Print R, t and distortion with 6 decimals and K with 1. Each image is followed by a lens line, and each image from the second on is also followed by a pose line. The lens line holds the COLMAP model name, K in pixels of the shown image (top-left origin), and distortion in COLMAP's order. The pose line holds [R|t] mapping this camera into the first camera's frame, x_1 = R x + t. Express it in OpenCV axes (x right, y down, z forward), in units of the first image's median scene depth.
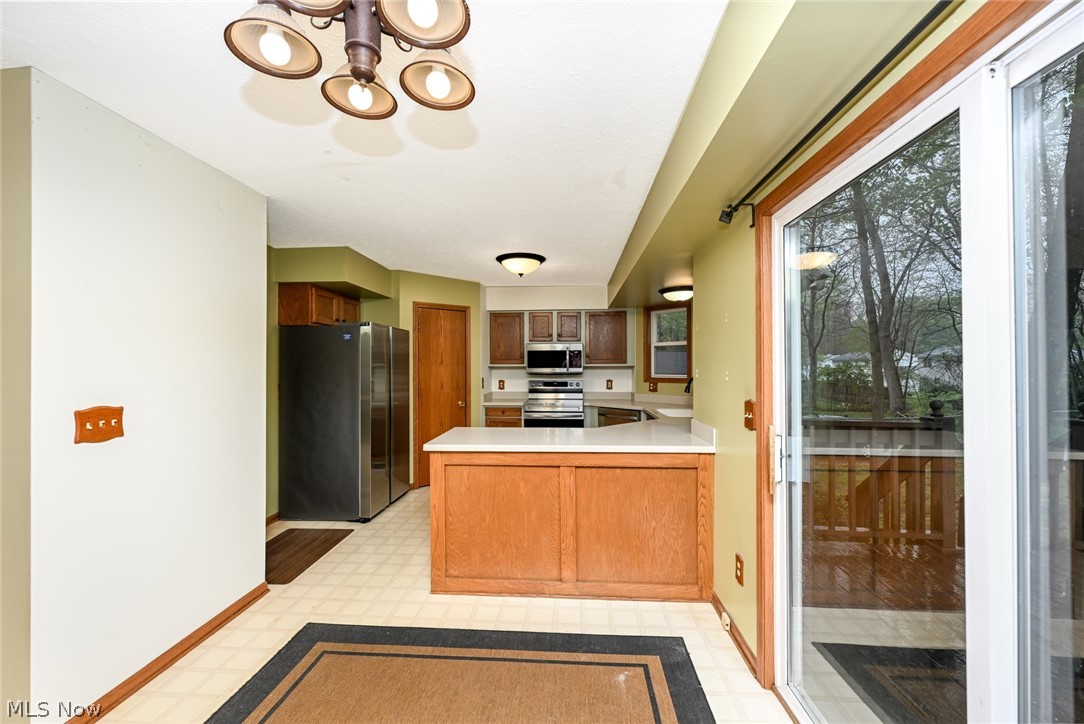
lens RADIAL K [[428.9, 0, 540.5], [0, 428.9, 363.7], [0, 0, 1]] dist [-0.008854, -0.000248]
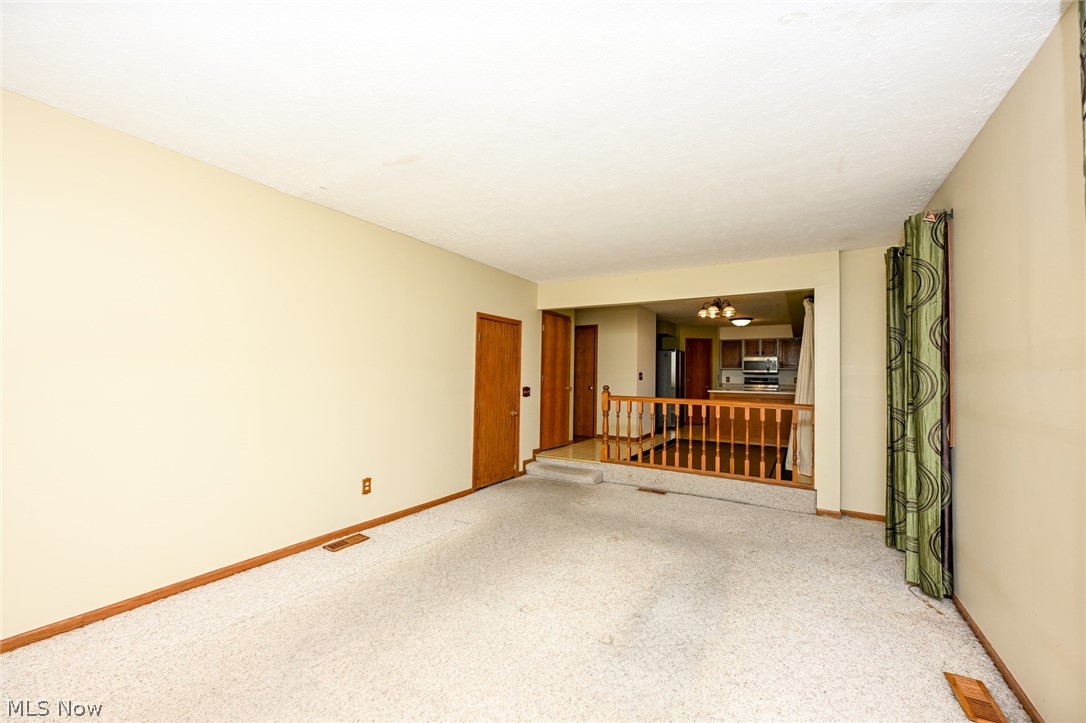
lens RADIAL K [[429.7, 0, 541.4], [0, 429.7, 363.2], [0, 0, 1]] dist [-0.008854, -0.000248]
pose [[0.890988, 0.009377, -0.453929, 0.032187], [-0.019939, 0.999630, -0.018488, 0.033003], [0.453588, 0.025523, 0.890846, -1.081984]]
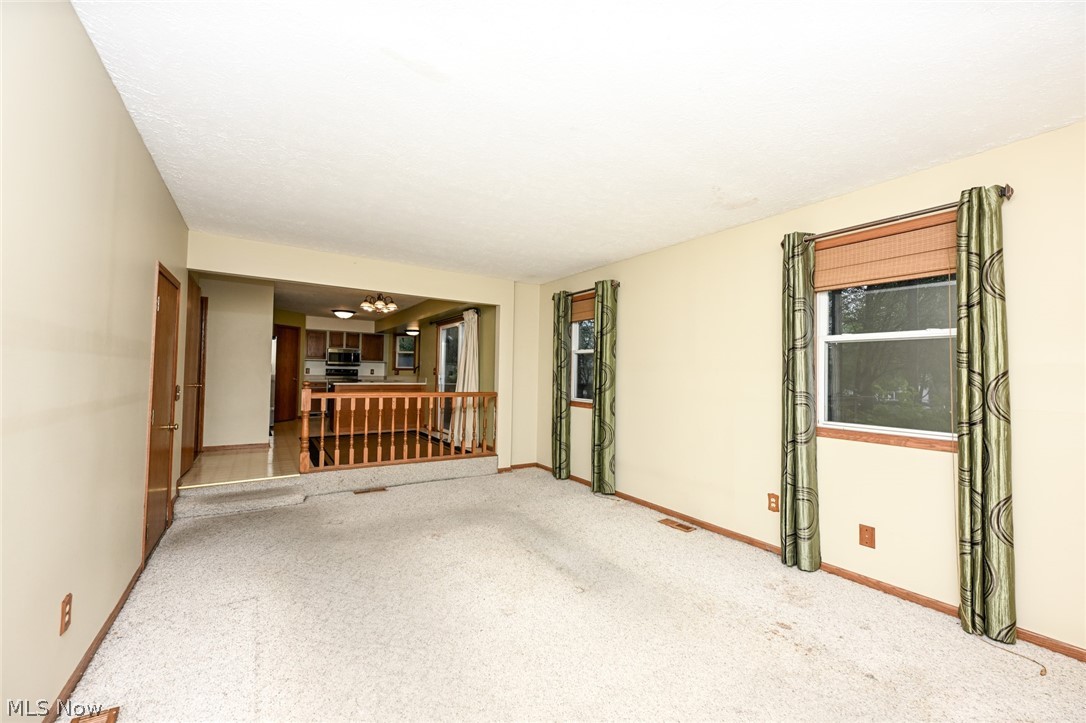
lens RADIAL K [[429.7, 0, 541.4], [0, 429.7, 363.2], [0, 0, 1]] dist [-0.008854, -0.000248]
pose [[0.790922, 0.034572, 0.610940, -0.446189], [-0.026641, 0.999402, -0.022066, 0.035040], [-0.611337, 0.001176, 0.791370, -1.053801]]
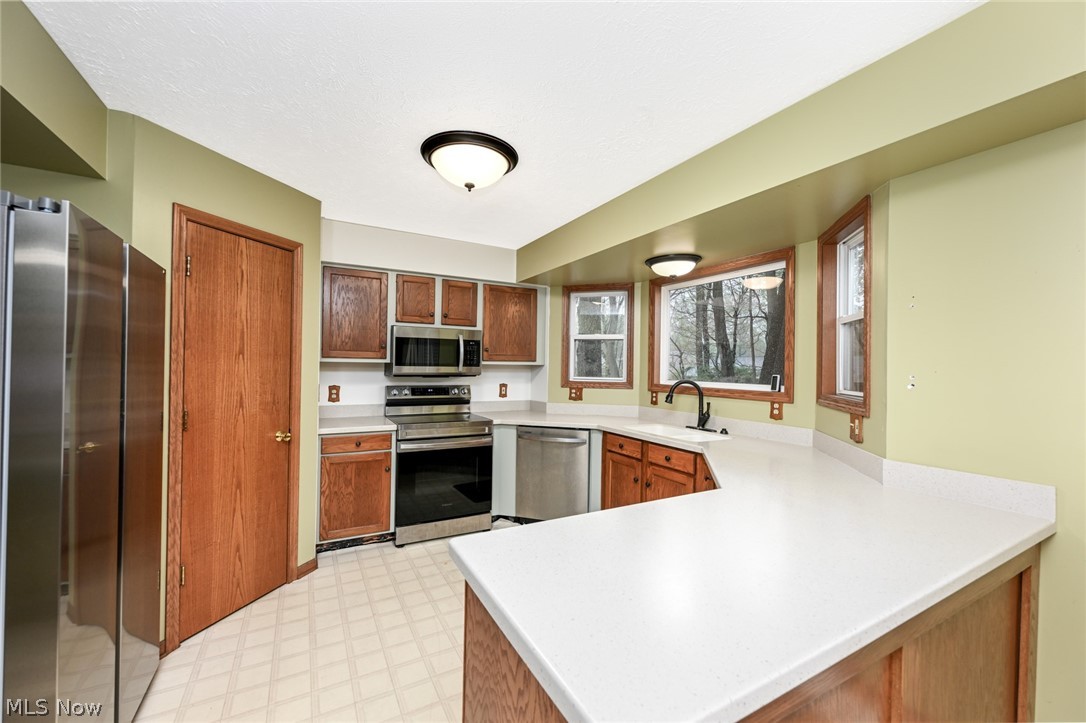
lens RADIAL K [[429.7, 0, 541.4], [0, 429.7, 363.2], [0, 0, 1]] dist [-0.008854, -0.000248]
pose [[0.836934, 0.018386, 0.546996, -0.192609], [-0.019767, 0.999799, -0.003360, 0.004573], [-0.546947, -0.008000, 0.837129, 0.396404]]
